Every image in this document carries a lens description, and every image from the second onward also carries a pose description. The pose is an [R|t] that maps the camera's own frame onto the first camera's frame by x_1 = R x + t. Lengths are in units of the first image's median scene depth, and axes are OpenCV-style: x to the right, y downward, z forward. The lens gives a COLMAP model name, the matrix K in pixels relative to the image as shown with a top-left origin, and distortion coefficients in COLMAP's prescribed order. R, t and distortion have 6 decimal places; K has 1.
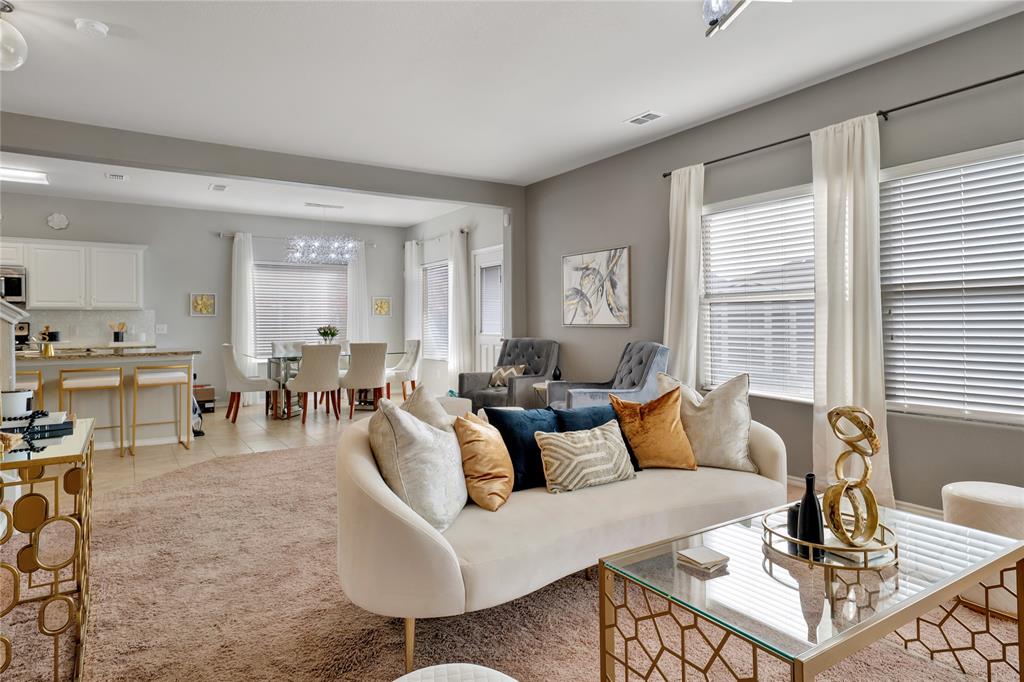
lens RADIAL K [[586.7, 0, 514.8], [0, 586.7, 320.6], [0, 0, 1]] dist [0.017868, 0.000037]
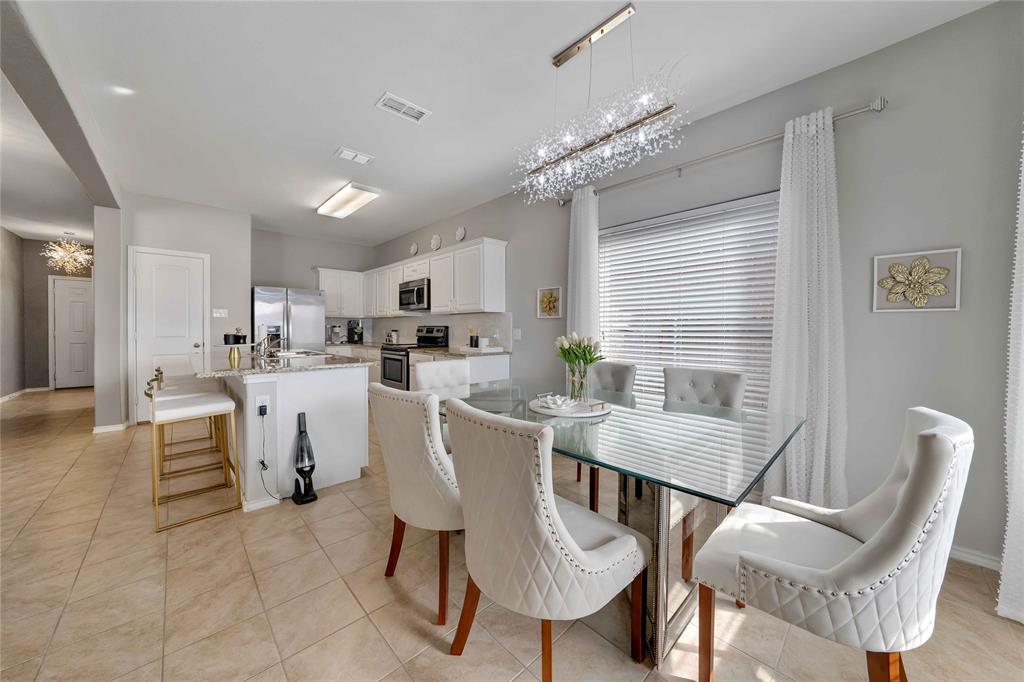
lens RADIAL K [[359.9, 0, 515.5], [0, 359.9, 332.3], [0, 0, 1]] dist [-0.026258, 0.004650]
pose [[0.193519, 0.018074, -0.980930, -0.119642], [-0.002882, 0.999836, 0.017854, 0.003248], [0.981092, -0.000628, 0.193539, 1.185900]]
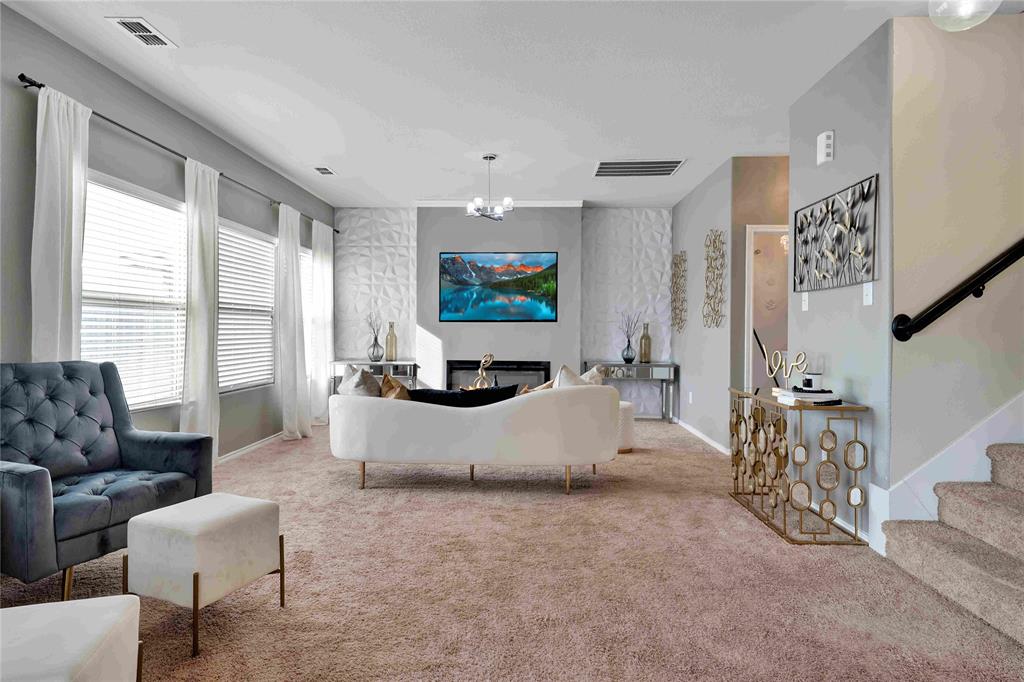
lens RADIAL K [[552.3, 0, 513.7], [0, 552.3, 330.2], [0, 0, 1]] dist [-0.000715, 0.000096]
pose [[-0.819855, 0.001006, 0.572570, -0.389597], [-0.001913, 0.999988, -0.004497, 0.005497], [-0.572568, -0.004782, -0.819844, 0.975555]]
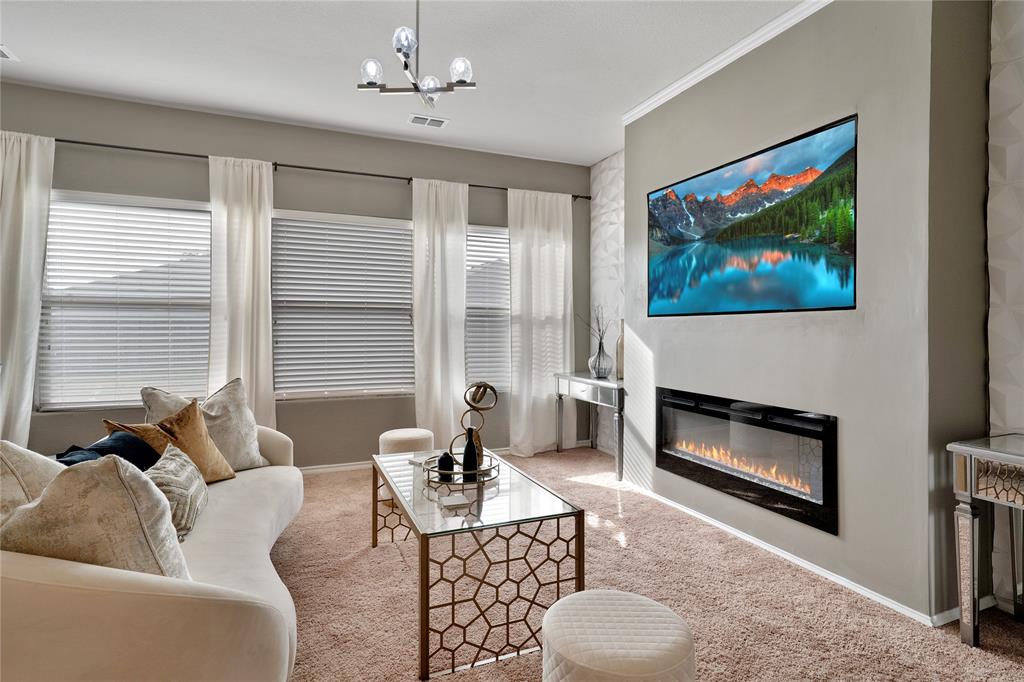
lens RADIAL K [[547.2, 0, 511.6], [0, 547.2, 314.5], [0, 0, 1]] dist [-0.003637, 0.023303]
pose [[0.176545, 0.026603, 0.983933, -0.256157], [-0.004753, 0.999646, -0.026175, -0.001382], [-0.984281, -0.000055, 0.176609, 0.178136]]
